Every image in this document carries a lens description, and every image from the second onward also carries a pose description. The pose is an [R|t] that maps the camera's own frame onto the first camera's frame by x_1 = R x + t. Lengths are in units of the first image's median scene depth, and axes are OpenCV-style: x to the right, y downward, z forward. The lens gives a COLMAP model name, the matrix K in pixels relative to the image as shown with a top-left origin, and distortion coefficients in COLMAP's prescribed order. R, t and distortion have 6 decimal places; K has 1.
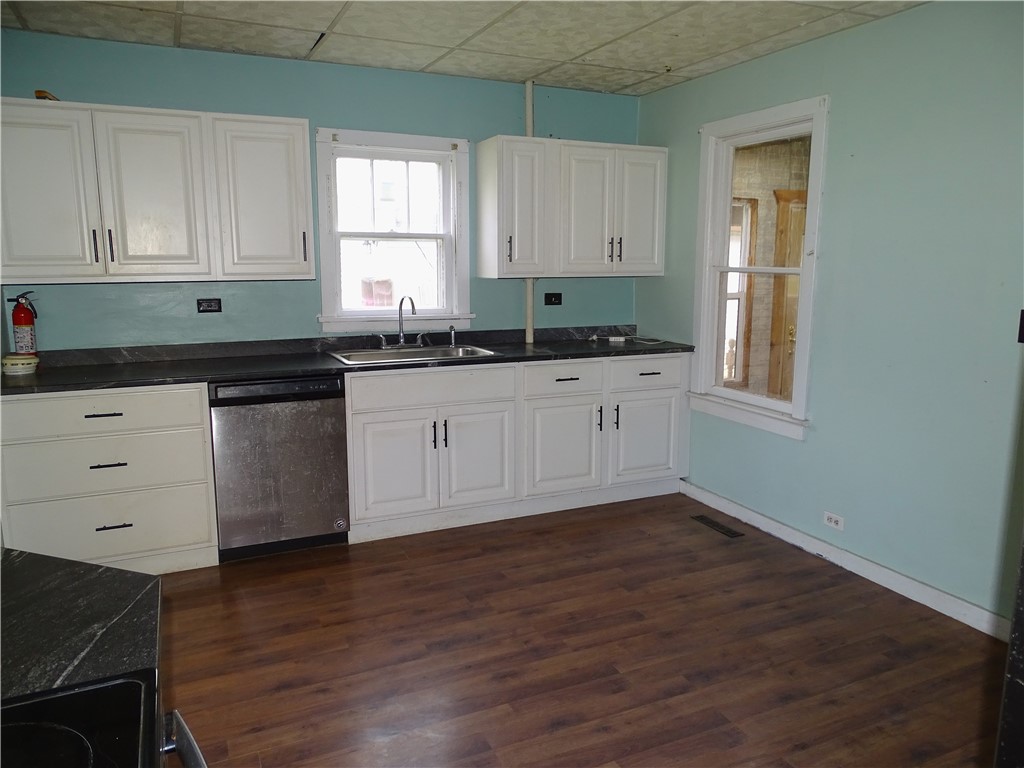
lens RADIAL K [[730.9, 0, 507.8], [0, 730.9, 387.7], [0, 0, 1]] dist [0.003200, -0.004145]
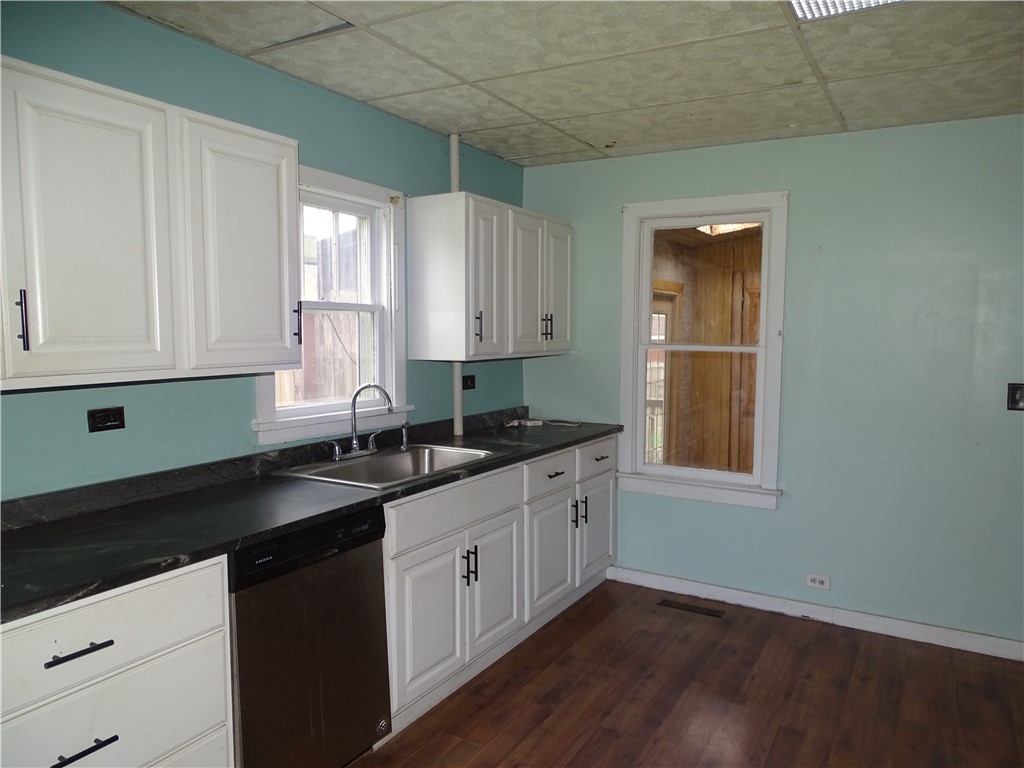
lens RADIAL K [[727.5, 0, 506.0], [0, 727.5, 384.9], [0, 0, 1]] dist [-0.000662, 0.008774]
pose [[0.822413, -0.040208, 0.567469, -0.473793], [0.092495, 0.993677, -0.063642, -0.070745], [-0.561322, 0.104828, 0.820932, 0.321707]]
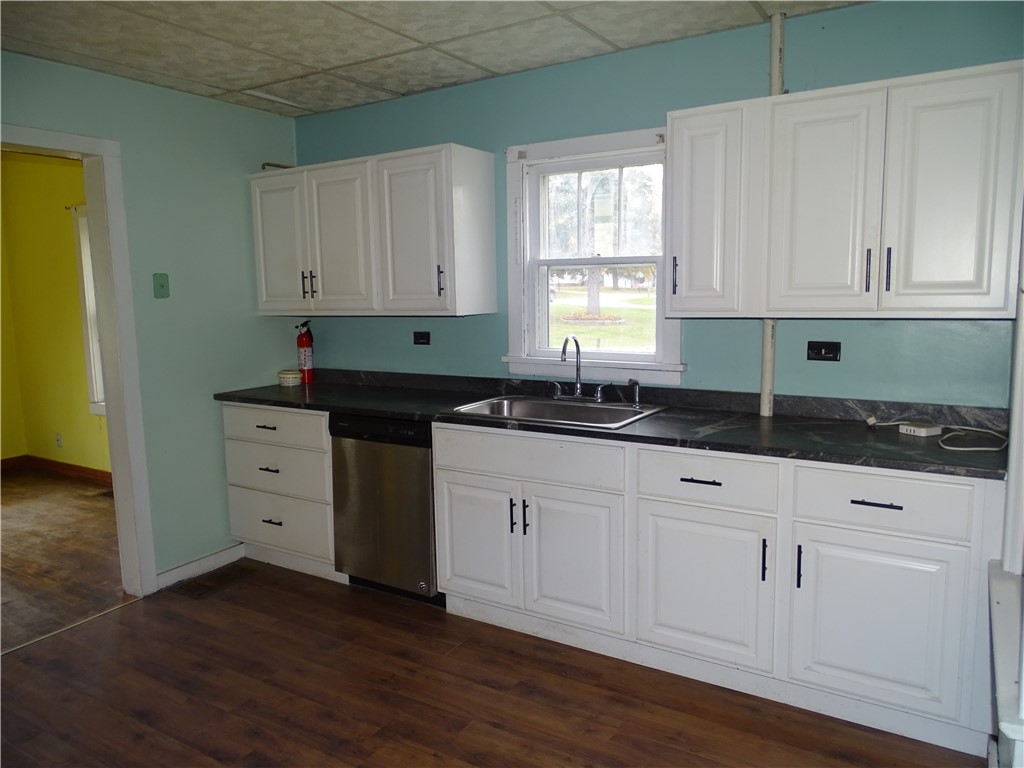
lens RADIAL K [[727.5, 0, 516.1], [0, 727.5, 379.3], [0, 0, 1]] dist [-0.000662, 0.008774]
pose [[0.561108, 0.097558, -0.821973, 0.516180], [-0.120959, 0.992034, 0.035172, -0.105915], [0.818857, 0.079690, 0.568439, 0.526160]]
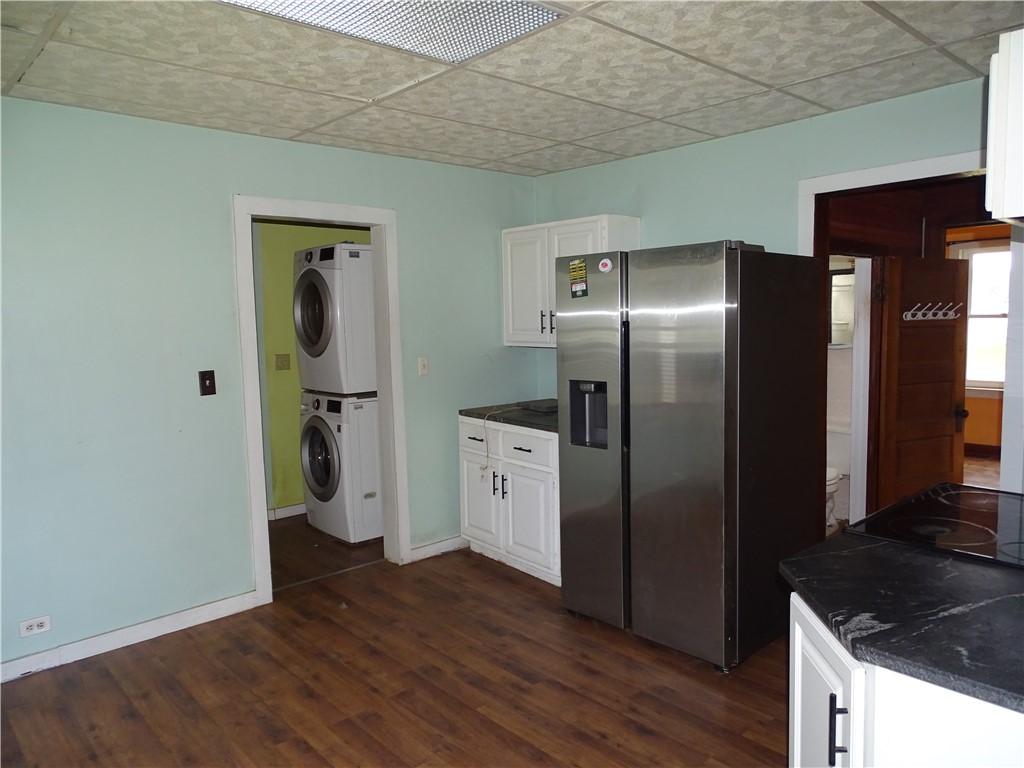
lens RADIAL K [[727.5, 0, 515.4], [0, 727.5, 385.8], [0, 0, 1]] dist [-0.000662, 0.008774]
pose [[-0.305049, -0.085521, 0.948489, -0.517983], [0.187724, 0.971019, 0.147927, -0.117947], [-0.933651, 0.223179, -0.280154, 0.574469]]
